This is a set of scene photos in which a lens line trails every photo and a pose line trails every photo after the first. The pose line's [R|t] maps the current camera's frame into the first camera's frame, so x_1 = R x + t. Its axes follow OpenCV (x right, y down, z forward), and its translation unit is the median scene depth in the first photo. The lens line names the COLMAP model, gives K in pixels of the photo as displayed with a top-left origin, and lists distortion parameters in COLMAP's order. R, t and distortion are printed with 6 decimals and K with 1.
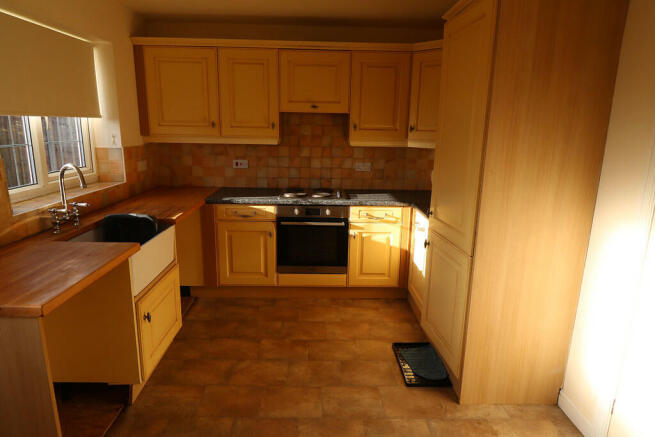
lens RADIAL K [[386.6, 0, 326.5], [0, 386.6, 210.2], [0, 0, 1]] dist [0.012450, -0.017697]
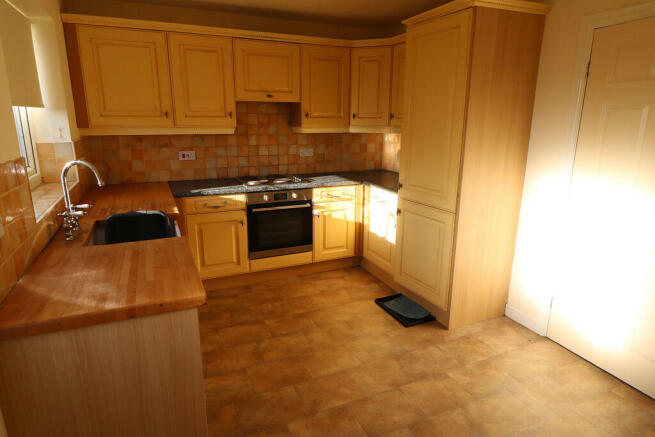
lens RADIAL K [[386.6, 0, 326.5], [0, 386.6, 210.2], [0, 0, 1]] dist [0.012450, -0.017697]
pose [[0.919663, -0.104694, 0.378497, -0.319833], [0.094816, 0.994491, 0.044700, 0.005998], [-0.381091, -0.005222, 0.924523, -0.022265]]
